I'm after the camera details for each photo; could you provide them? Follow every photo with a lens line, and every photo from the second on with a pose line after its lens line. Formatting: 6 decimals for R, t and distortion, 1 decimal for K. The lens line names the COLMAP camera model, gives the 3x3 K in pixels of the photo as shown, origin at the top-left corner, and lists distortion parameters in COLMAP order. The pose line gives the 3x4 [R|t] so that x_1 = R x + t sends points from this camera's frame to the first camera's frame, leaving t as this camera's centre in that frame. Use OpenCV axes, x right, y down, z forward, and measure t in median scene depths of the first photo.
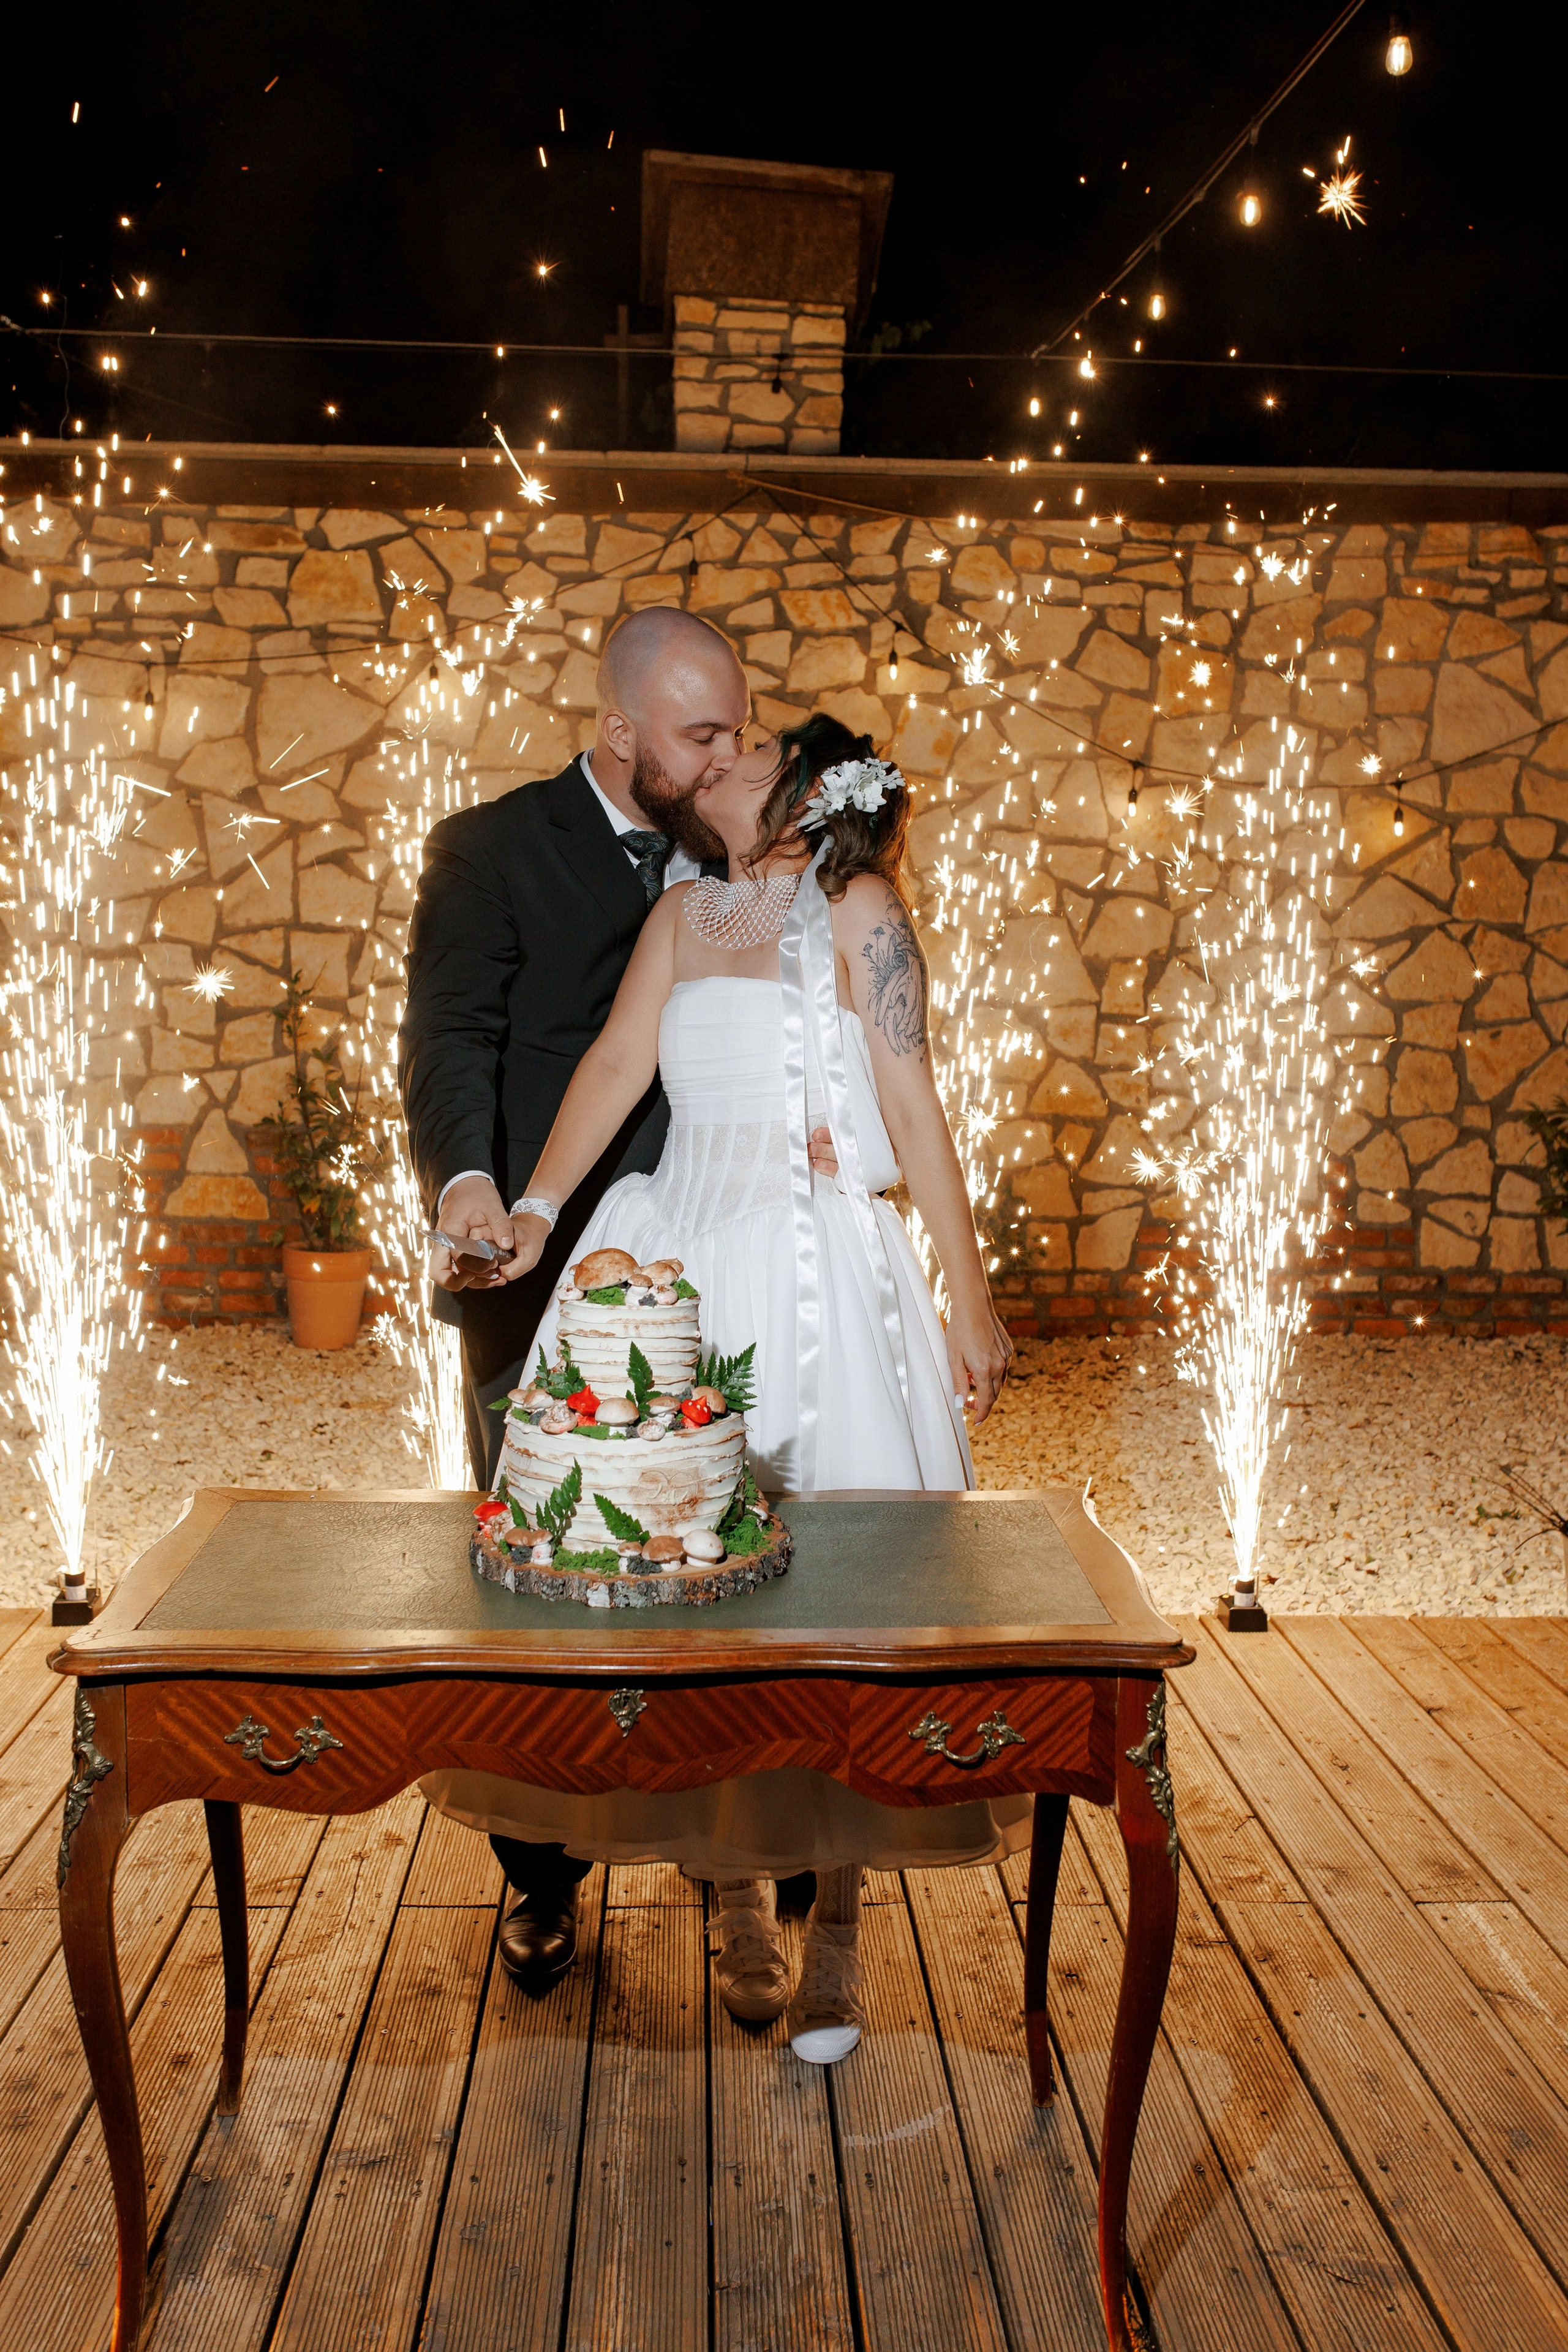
lens RADIAL K [[2301.1, 0, 776.4], [0, 2301.1, 1187.6], [0, 0, 1]] dist [0.001524, 0.000000]
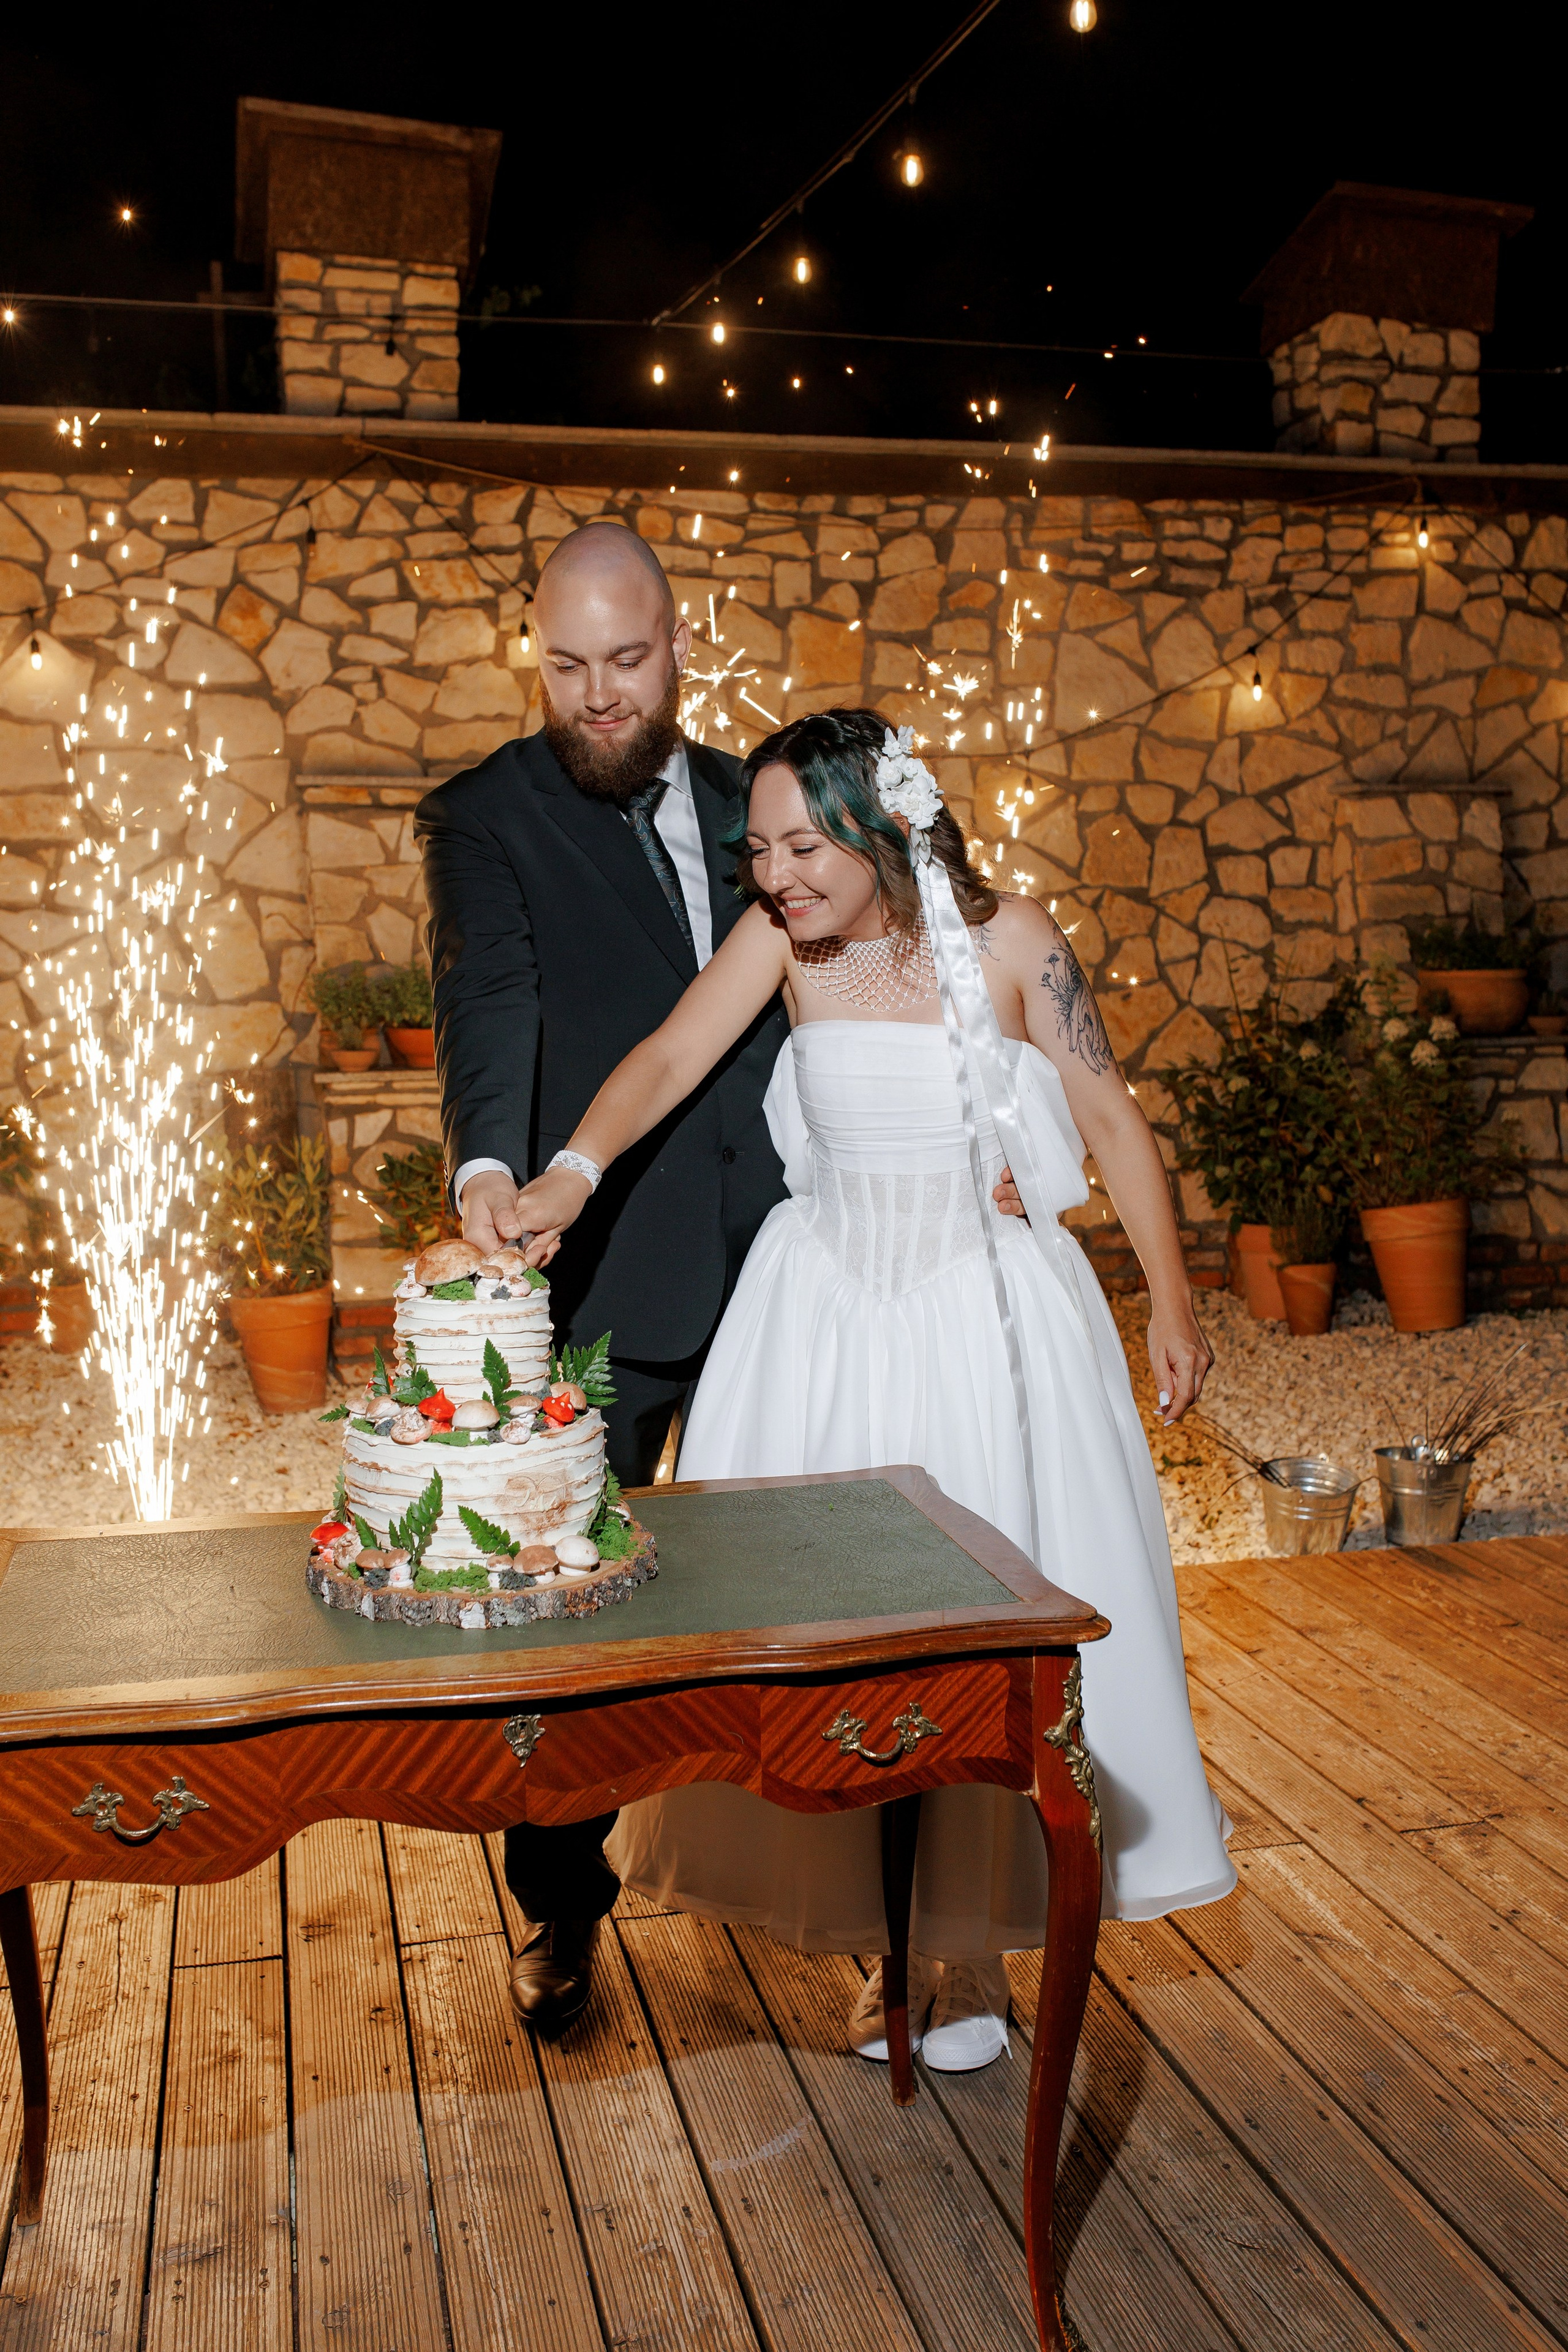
lens RADIAL K [[2301.1, 0, 785.4], [0, 2301.1, 1185.6], [0, 0, 1]] dist [0.001524, 0.000000]
pose [[0.981793, -0.047264, 0.183979, -0.031339], [0.046231, 0.998882, 0.009903, 0.000624], [-0.184241, -0.001217, 0.982880, 0.020095]]
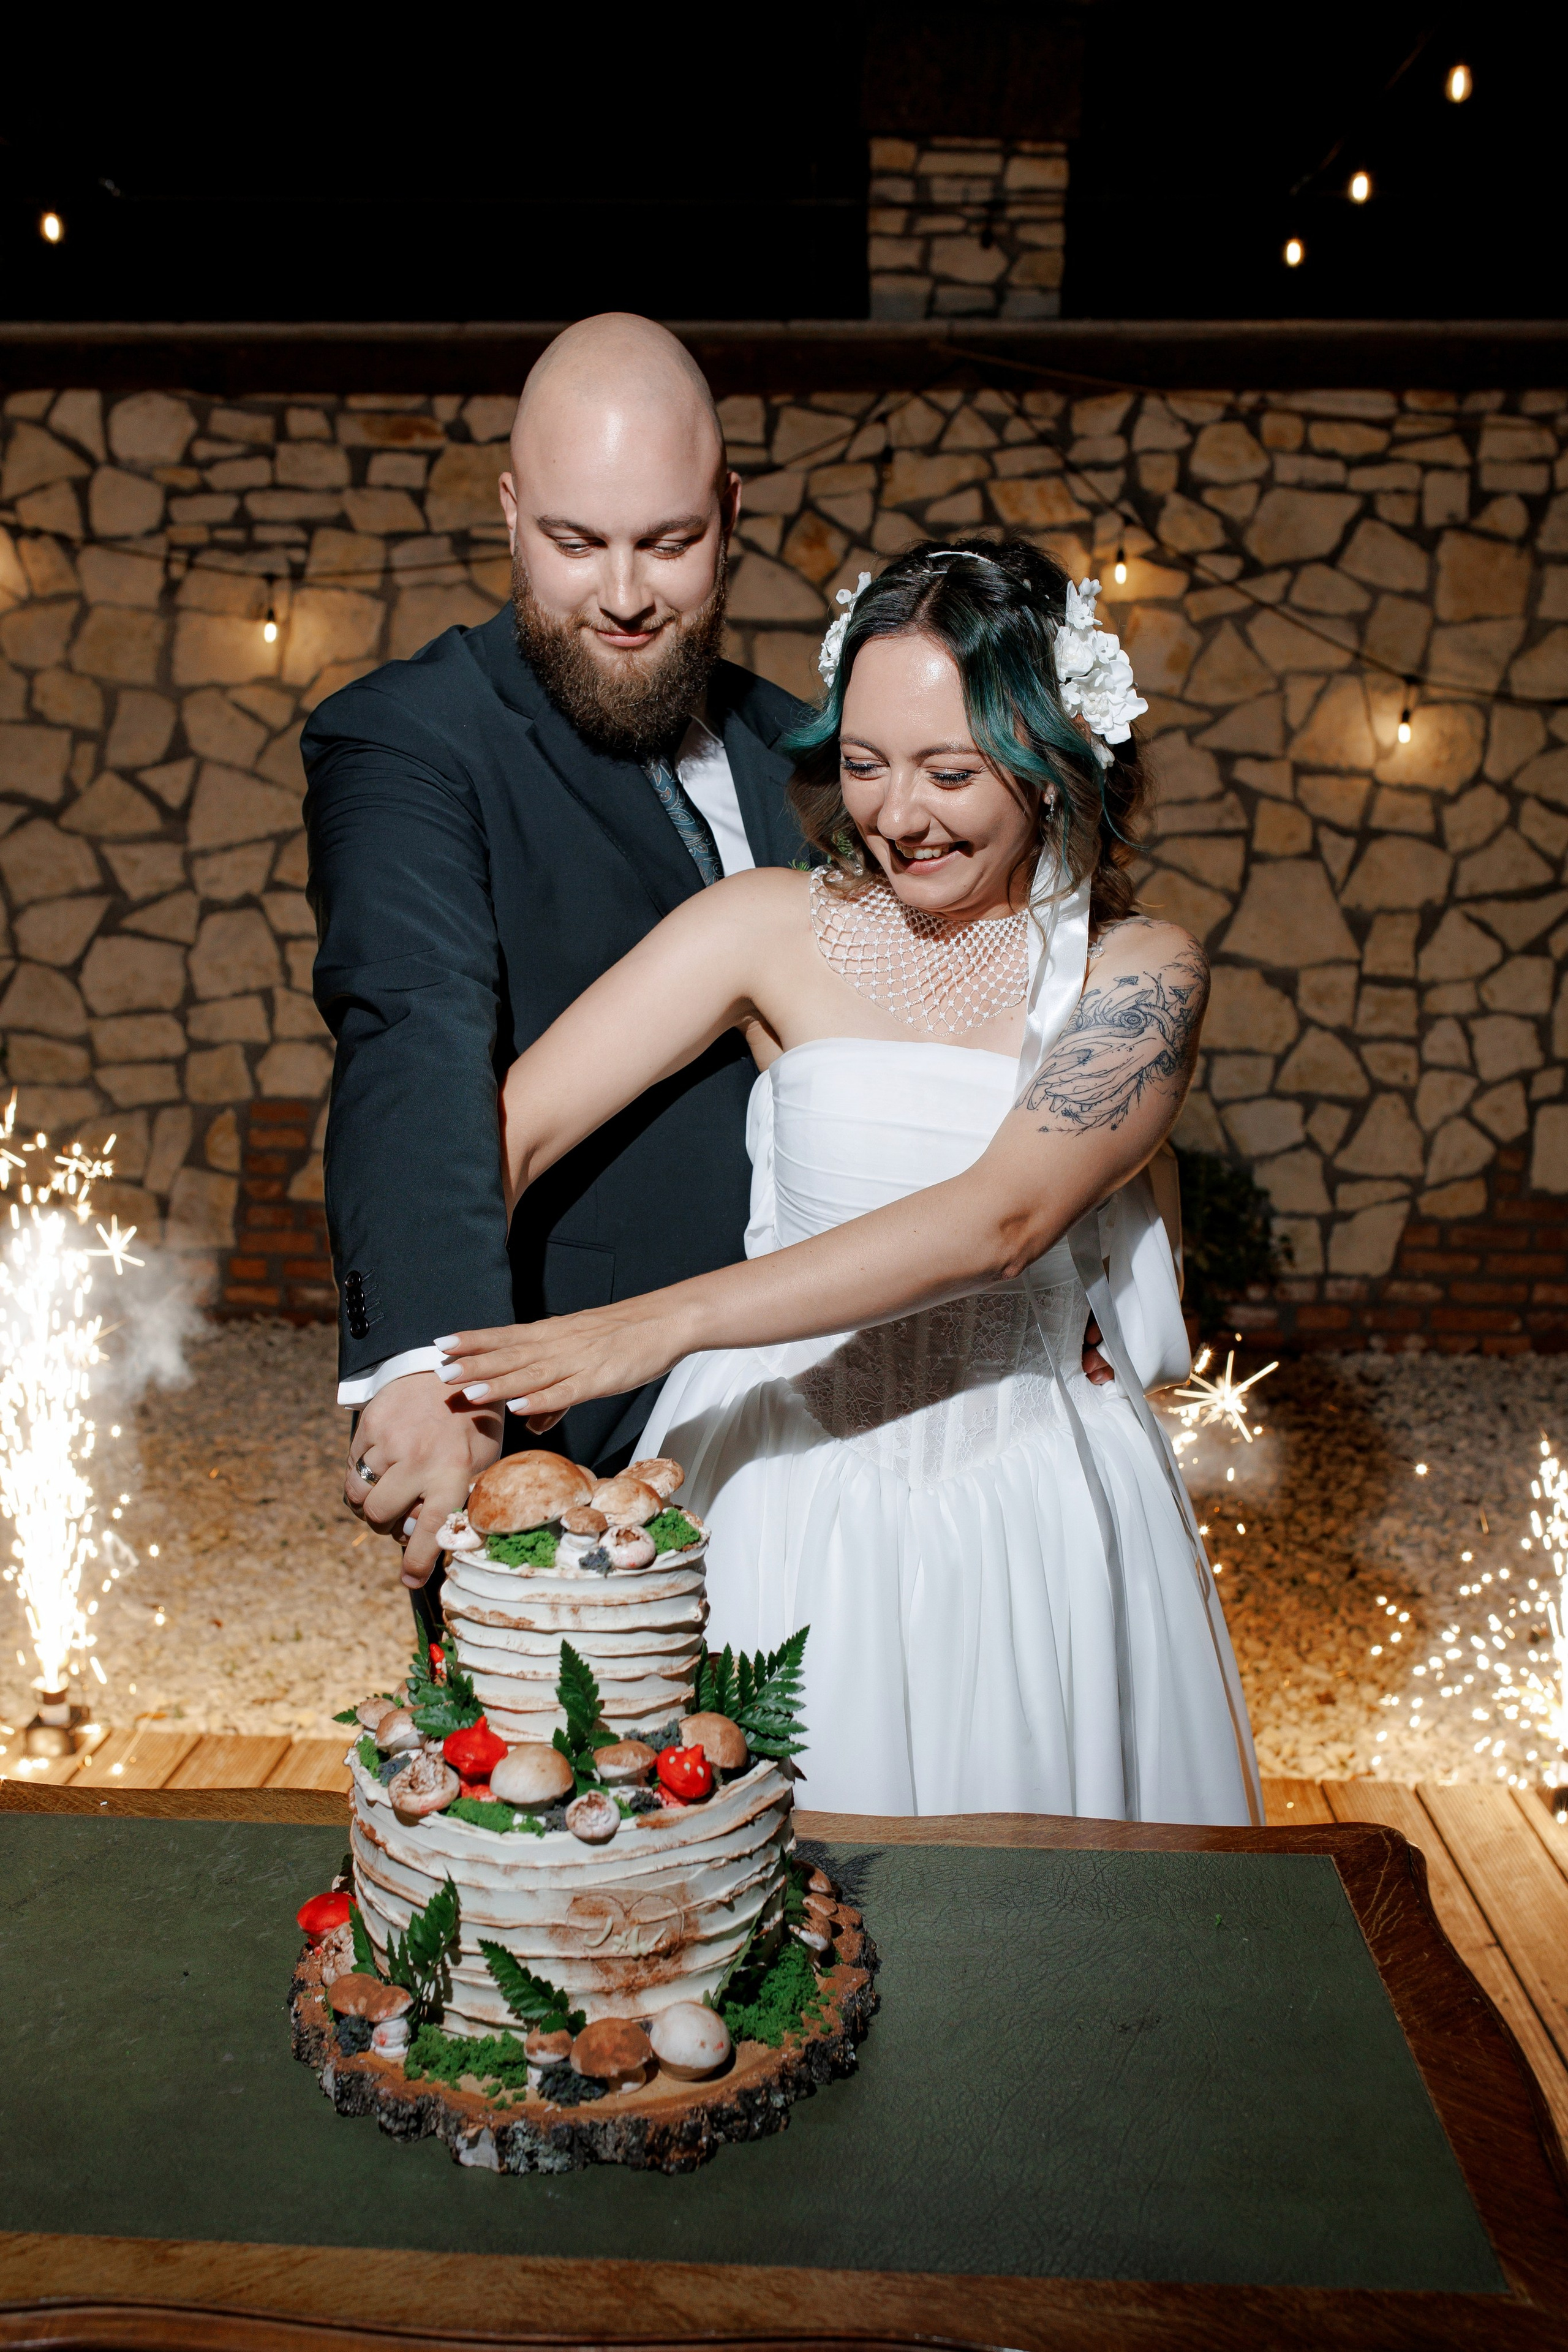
lens RADIAL K [[2301.1, 0, 764.2], [0, 2301.1, 1178.5], [0, 0, 1]] dist [0.001524, 0.000000]
pose [[0.994570, 0.011404, -0.103444, 0.010251], [-0.009611, 0.999795, 0.017819, -0.013687], [0.103626, -0.016728, 0.994476, 0.134407]]
